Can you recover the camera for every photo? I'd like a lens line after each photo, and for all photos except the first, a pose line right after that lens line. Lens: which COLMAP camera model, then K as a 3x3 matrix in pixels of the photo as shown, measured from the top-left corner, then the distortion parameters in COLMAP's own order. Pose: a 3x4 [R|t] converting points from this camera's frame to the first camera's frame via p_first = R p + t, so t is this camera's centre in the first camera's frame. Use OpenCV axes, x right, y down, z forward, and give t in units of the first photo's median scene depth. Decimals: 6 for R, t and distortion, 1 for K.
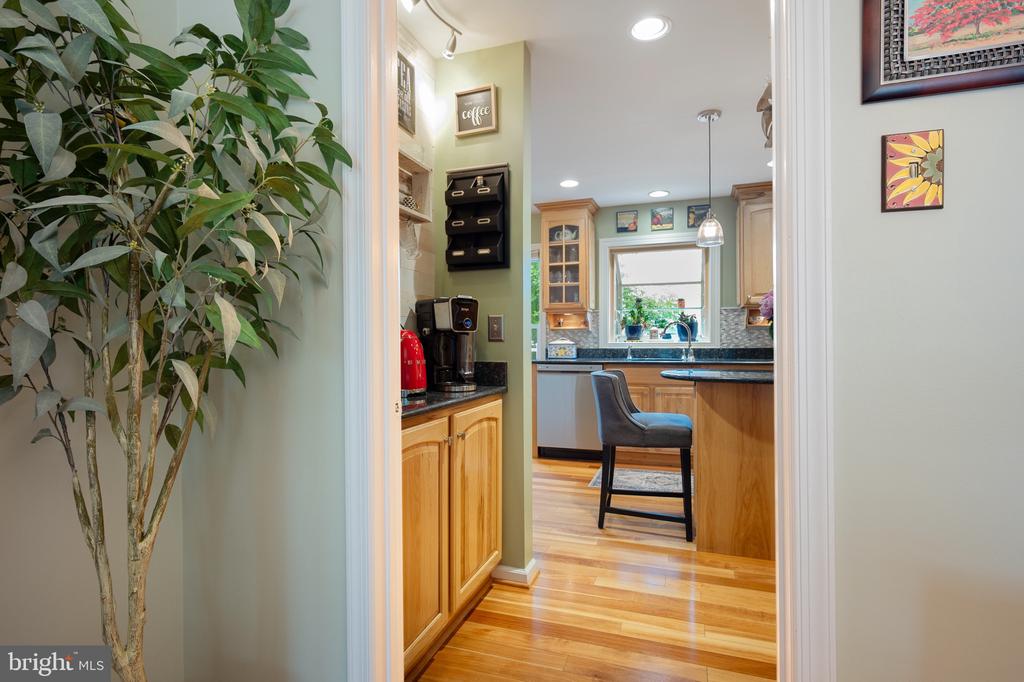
lens RADIAL K [[512.8, 0, 517.1], [0, 512.8, 341.2], [0, 0, 1]] dist [-0.000797, -0.000054]
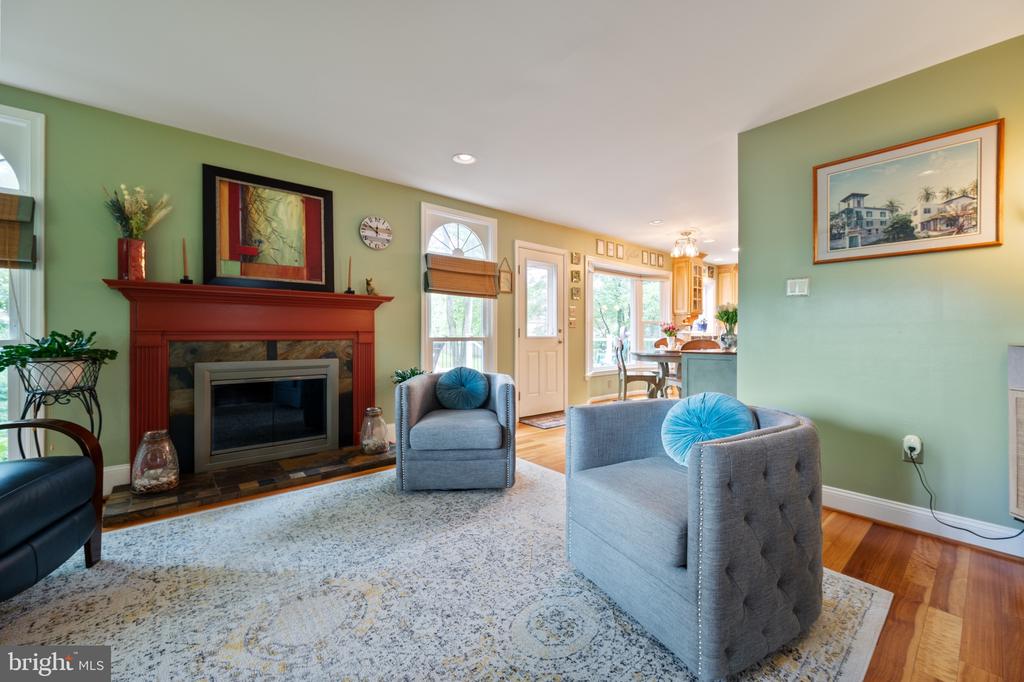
lens RADIAL K [[410.6, 0, 515.0], [0, 410.6, 336.5], [0, 0, 1]] dist [-0.001838, -0.000095]
pose [[0.505397, 0.002567, 0.862883, -1.541342], [-0.006068, 0.999981, 0.000579, 0.021123], [-0.862866, -0.005529, 0.505403, 0.883580]]
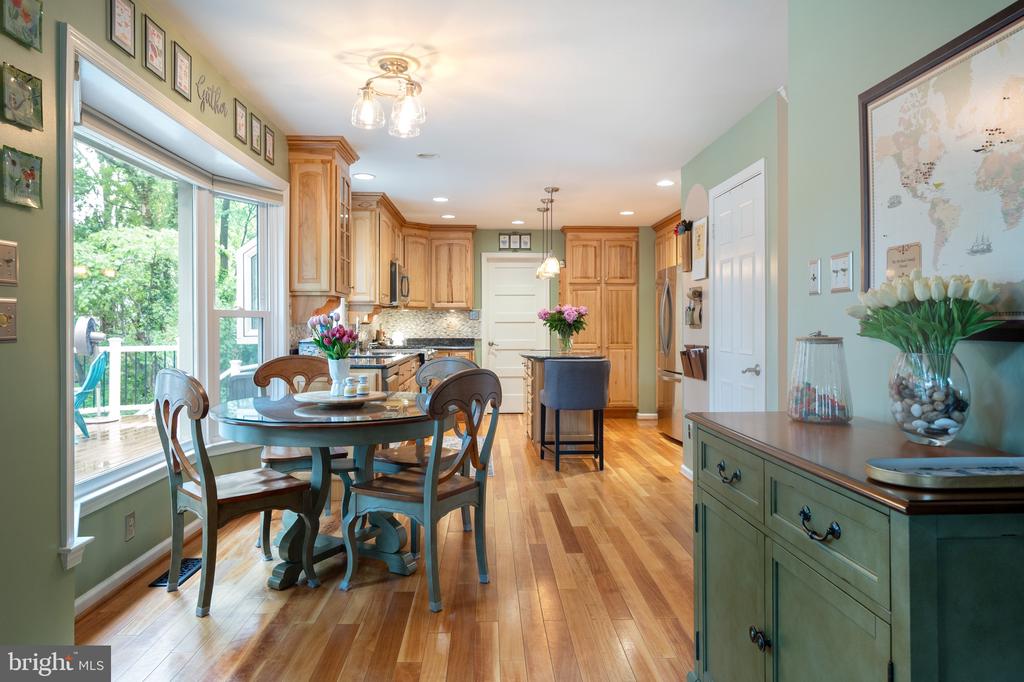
lens RADIAL K [[651.3, 0, 511.2], [0, 651.3, 325.6], [0, 0, 1]] dist [-0.002814, -0.000531]
pose [[-0.361646, 0.007718, 0.932283, -0.917324], [0.000344, 0.999967, -0.008145, -0.010441], [-0.932315, -0.002625, -0.361637, 1.190146]]
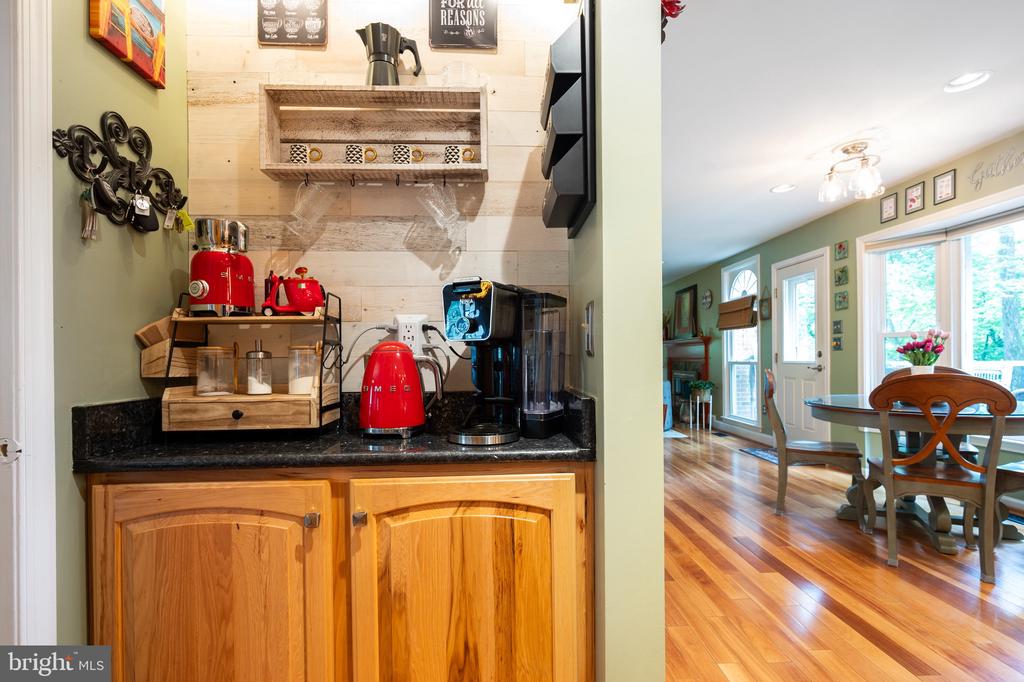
lens RADIAL K [[459.6, 0, 513.5], [0, 459.6, 357.3], [0, 0, 1]] dist [-0.000718, -0.000151]
pose [[0.361125, 0.001056, -0.932517, 0.175747], [0.010007, 0.999937, 0.005007, -0.000784], [0.932464, -0.011140, 0.361091, 0.383153]]
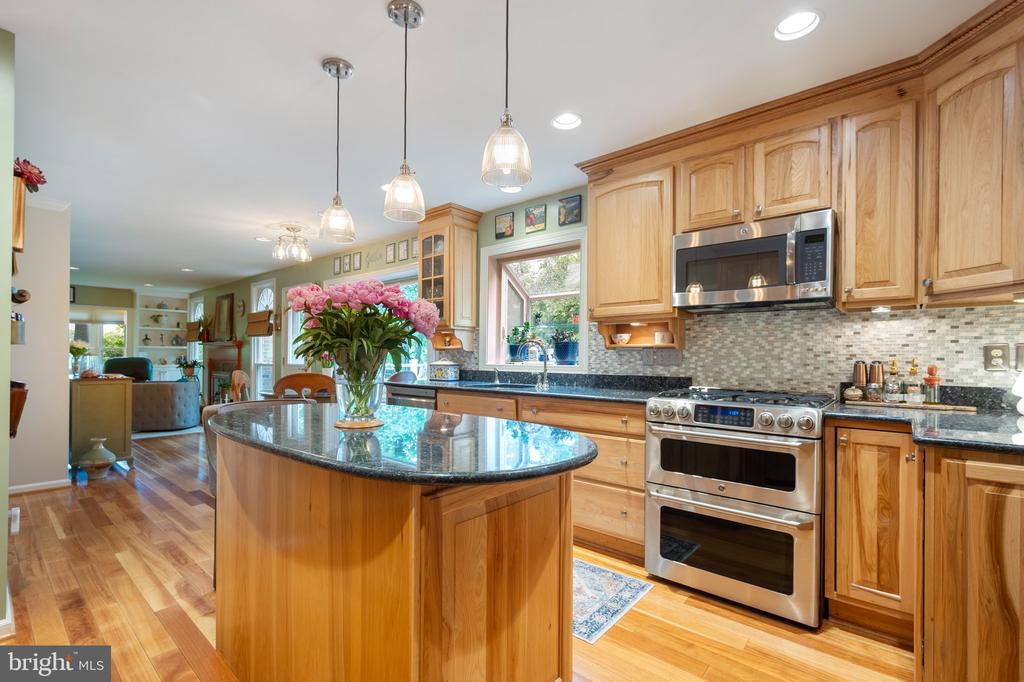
lens RADIAL K [[459.6, 0, 513.5], [0, 459.6, 357.3], [0, 0, 1]] dist [-0.000718, -0.000151]
pose [[0.930538, 0.012610, -0.365977, 0.565867], [-0.011514, 0.999920, 0.005178, -0.015152], [0.366013, -0.000604, 0.930609, 0.305534]]
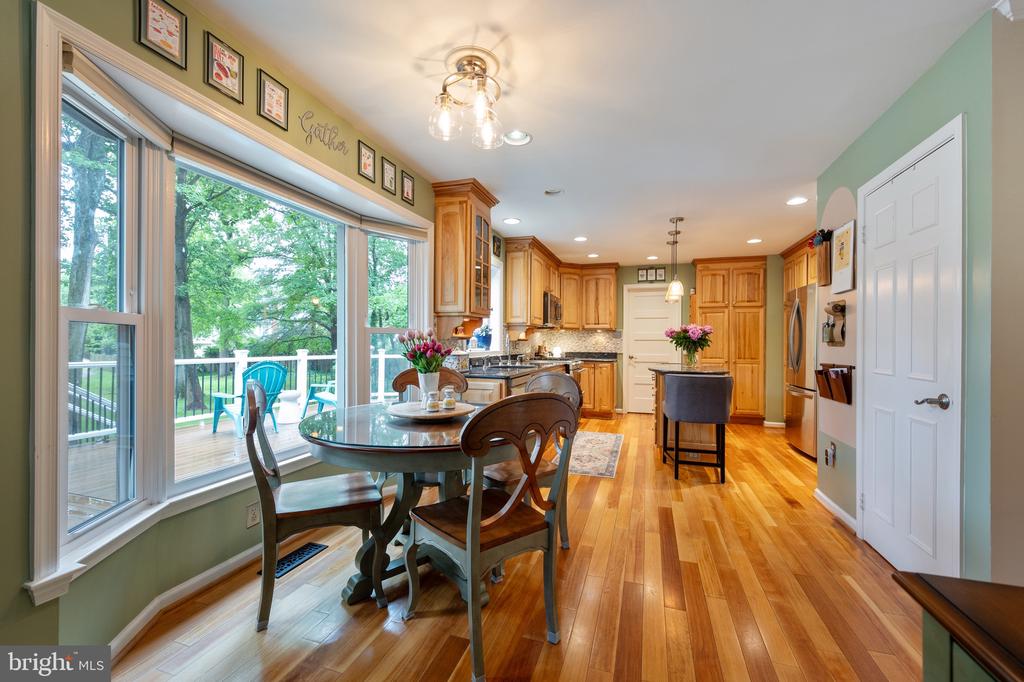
lens RADIAL K [[419.9, 0, 512.0], [0, 419.9, 343.3], [0, 0, 1]] dist [0.000369, -0.000337]
pose [[-0.018055, 0.005824, 0.999820, -0.662923], [-0.008769, 0.999944, -0.005983, -0.010826], [-0.999799, -0.008875, -0.018003, 1.026562]]
